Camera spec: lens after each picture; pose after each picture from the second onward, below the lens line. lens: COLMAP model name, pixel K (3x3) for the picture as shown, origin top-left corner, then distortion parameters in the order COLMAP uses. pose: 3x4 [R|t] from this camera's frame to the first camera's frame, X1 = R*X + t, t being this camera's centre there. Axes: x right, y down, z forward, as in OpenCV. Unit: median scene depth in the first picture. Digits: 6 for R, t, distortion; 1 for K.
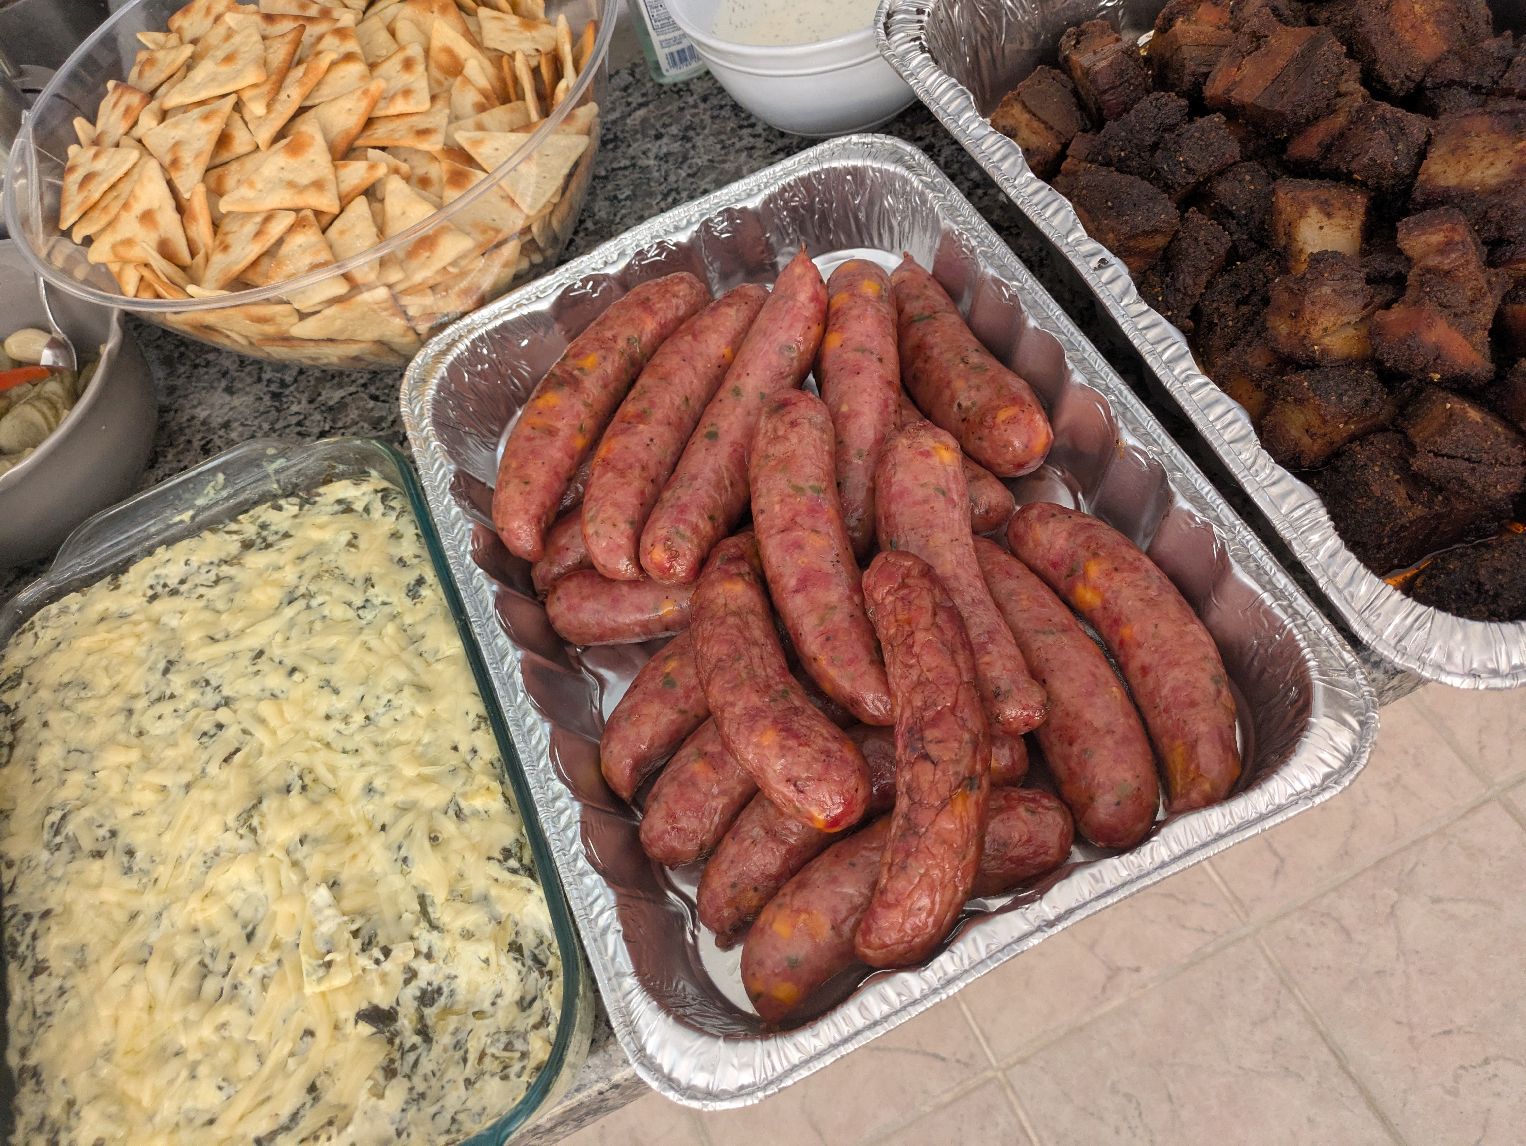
lens RADIAL K [[1101.6, 0, 794.2], [0, 1101.6, 574.7], [0, 0, 1]] dist [0.045120, -0.058350]
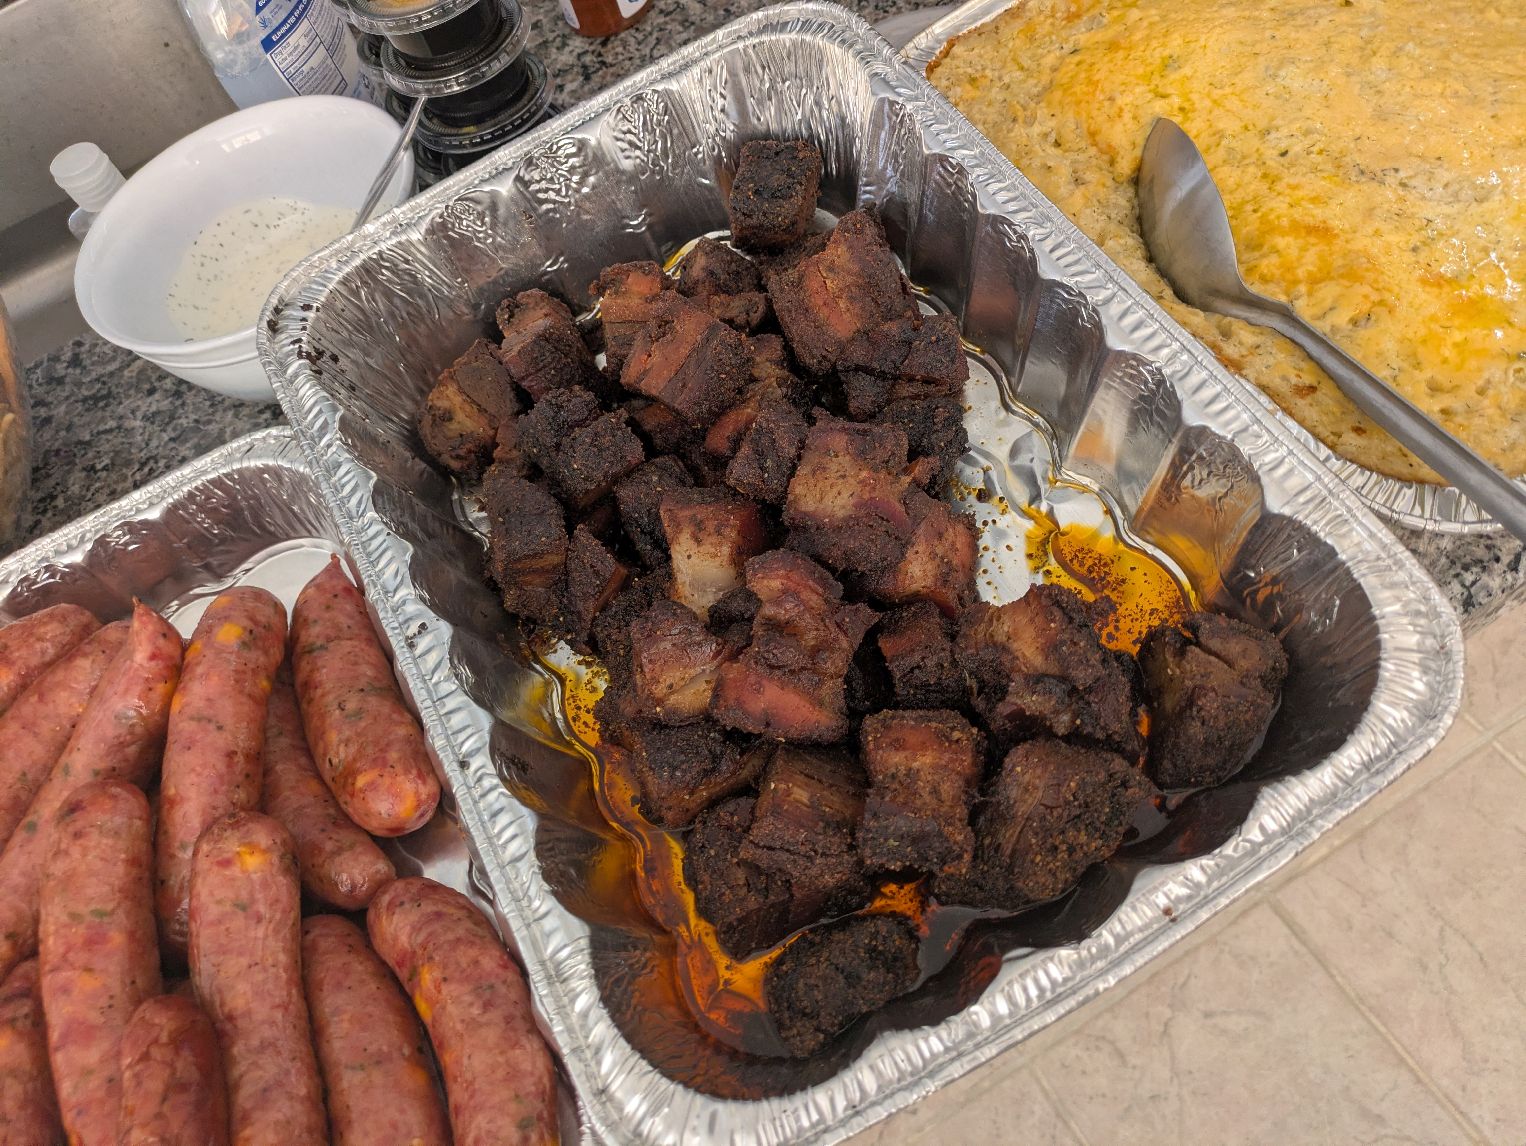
lens RADIAL K [[1111.6, 0, 762.2], [0, 1111.6, 582.7], [0, 0, 1]] dist [0.021834, -0.040320]
pose [[0.996432, -0.068875, 0.048771, 0.409847], [0.070202, 0.997193, -0.026042, -0.220461], [-0.046841, 0.029372, 0.998470, 0.066608]]
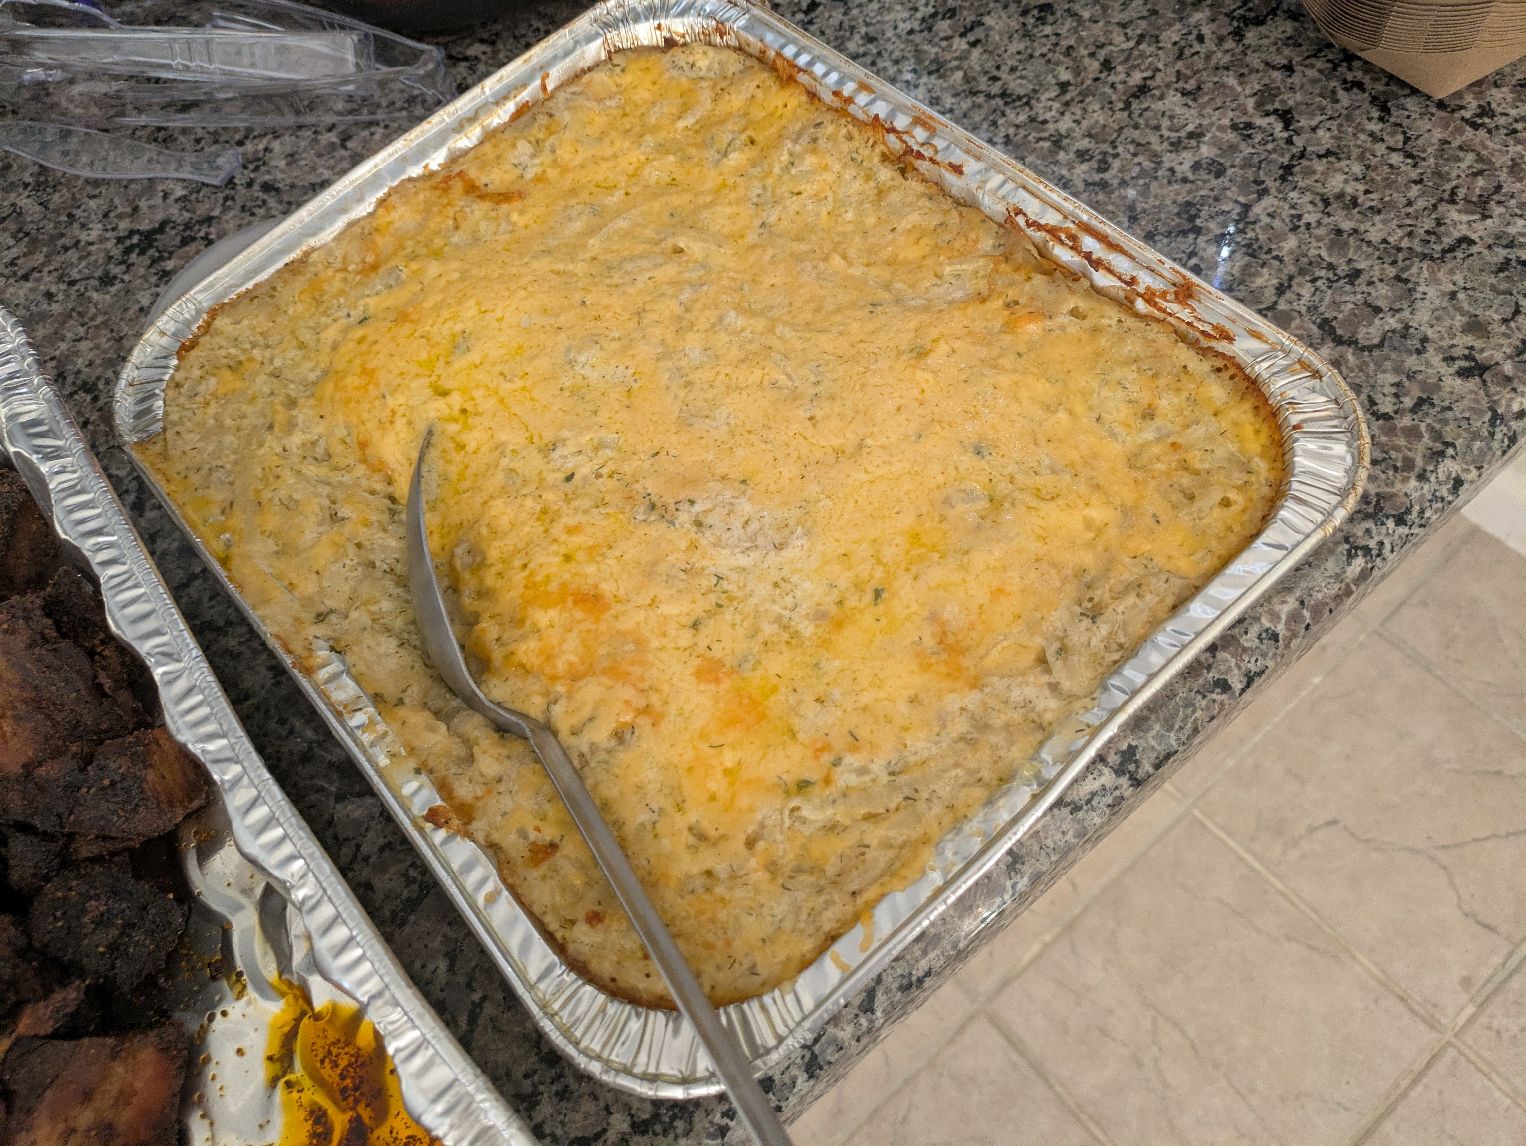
lens RADIAL K [[1111.6, 0, 762.2], [0, 1111.6, 582.7], [0, 0, 1]] dist [0.021834, -0.040320]
pose [[0.966837, -0.178640, 0.182521, 0.846219], [0.183113, 0.983061, -0.007818, -0.451593], [-0.178033, 0.040981, 0.983171, 0.214797]]
